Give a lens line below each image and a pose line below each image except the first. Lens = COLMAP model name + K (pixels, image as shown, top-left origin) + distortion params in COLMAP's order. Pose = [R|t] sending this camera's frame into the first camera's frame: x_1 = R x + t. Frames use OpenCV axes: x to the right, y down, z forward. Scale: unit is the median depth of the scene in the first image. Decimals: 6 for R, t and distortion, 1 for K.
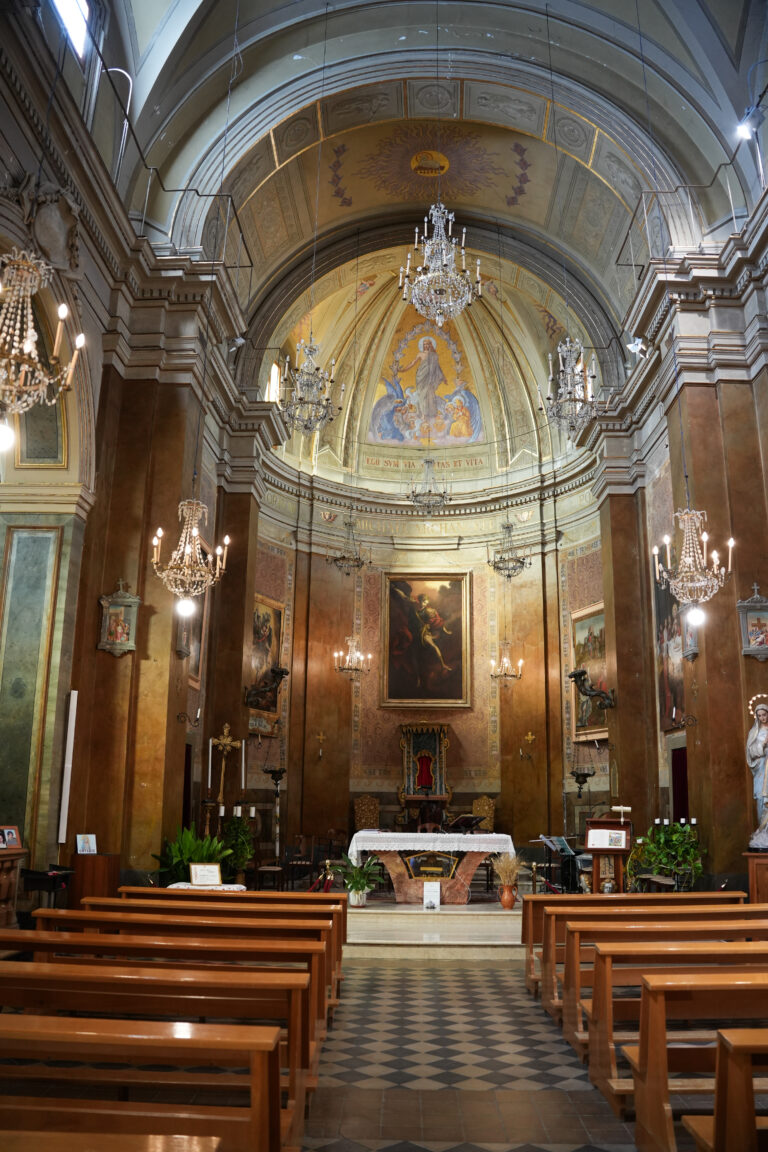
lens RADIAL K [[897.7, 0, 384.0], [0, 897.7, 576.0], [0, 0, 1]] dist [-0.158225, 0.000259]
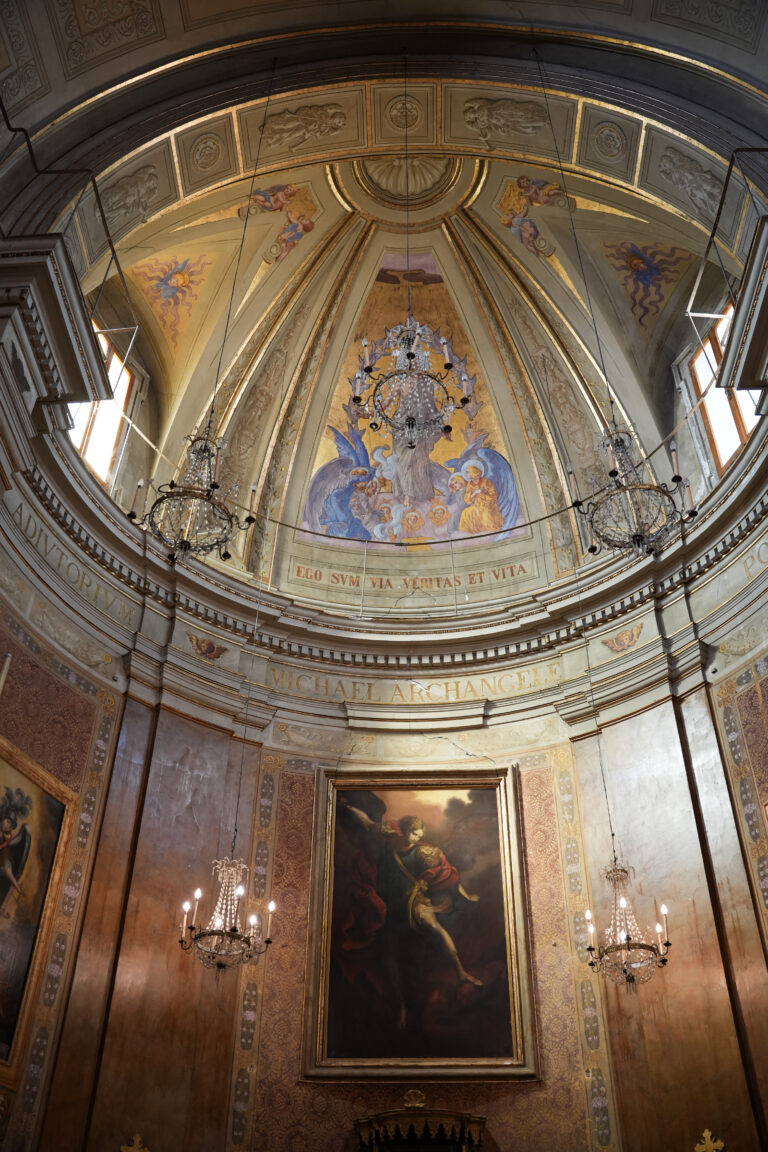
lens RADIAL K [[1081.6, 0, 384.0], [0, 1081.6, 576.0], [0, 0, 1]] dist [-0.151686, 0.238792]
pose [[0.999972, -0.003023, 0.006911, 0.027215], [0.005762, 0.897372, -0.441237, 0.150433], [-0.004868, 0.441264, 0.897364, 0.475319]]
